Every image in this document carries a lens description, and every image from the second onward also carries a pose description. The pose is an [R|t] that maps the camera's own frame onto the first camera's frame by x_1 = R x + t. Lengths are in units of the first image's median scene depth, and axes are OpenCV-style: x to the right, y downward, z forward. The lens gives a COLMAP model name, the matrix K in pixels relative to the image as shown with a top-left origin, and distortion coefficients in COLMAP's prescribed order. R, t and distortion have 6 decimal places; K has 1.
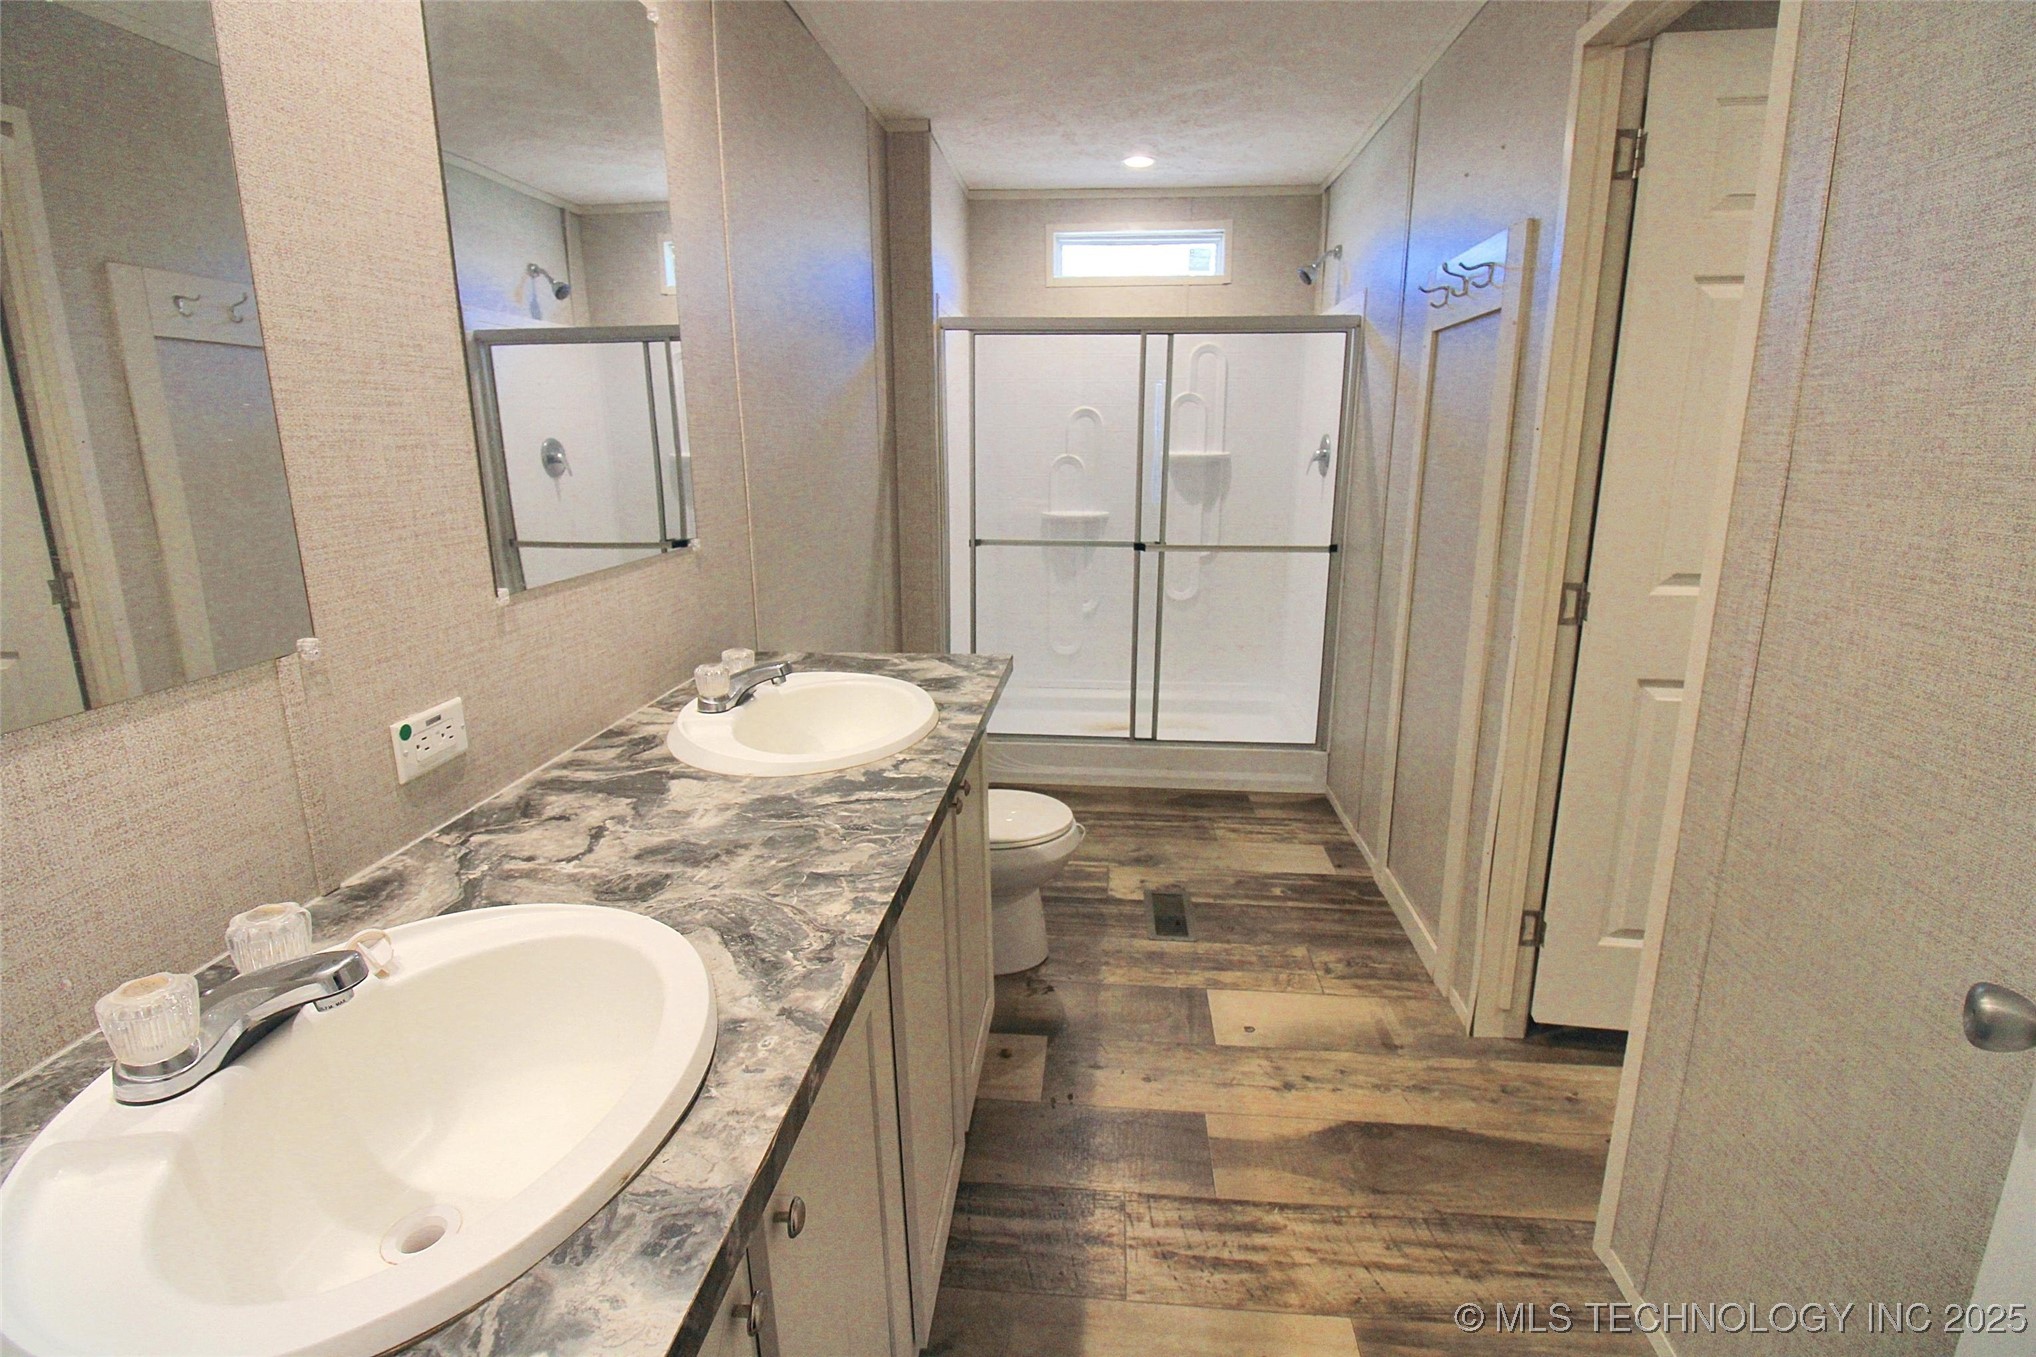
lens RADIAL K [[924.9, 0, 1043.3], [0, 924.9, 640.8], [0, 0, 1]] dist [-0.002857, -0.000694]
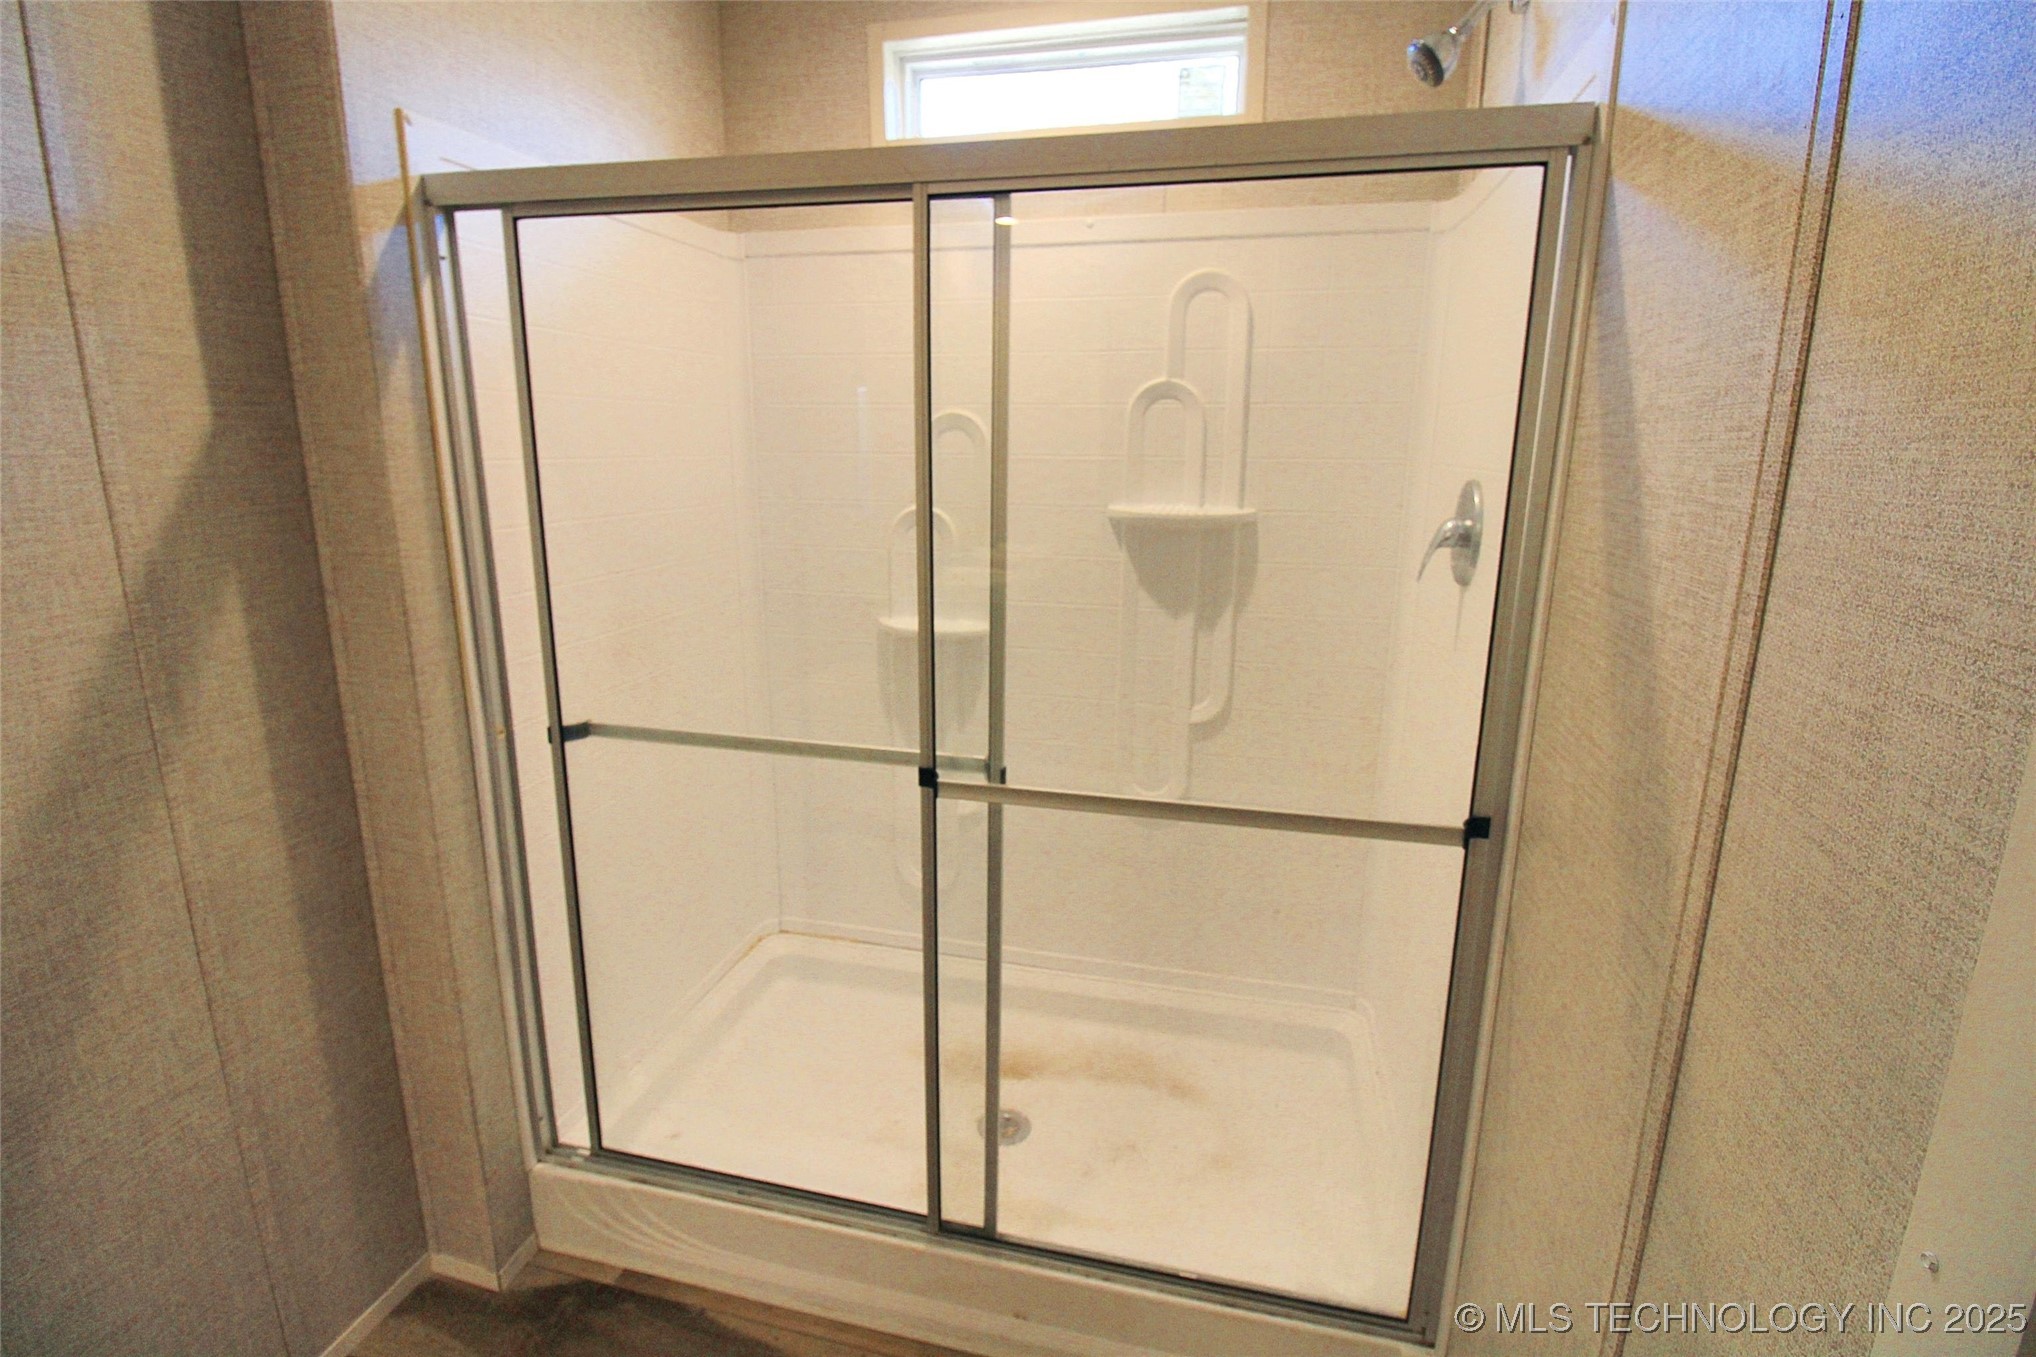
lens RADIAL K [[945.3, 0, 1039.1], [0, 945.3, 634.4], [0, 0, 1]] dist [0.004024, -0.012428]
pose [[0.987838, 0.040947, -0.149996, 0.193284], [-0.043035, 0.999016, -0.010700, -0.151006], [0.149411, 0.017025, 0.988629, 0.597947]]
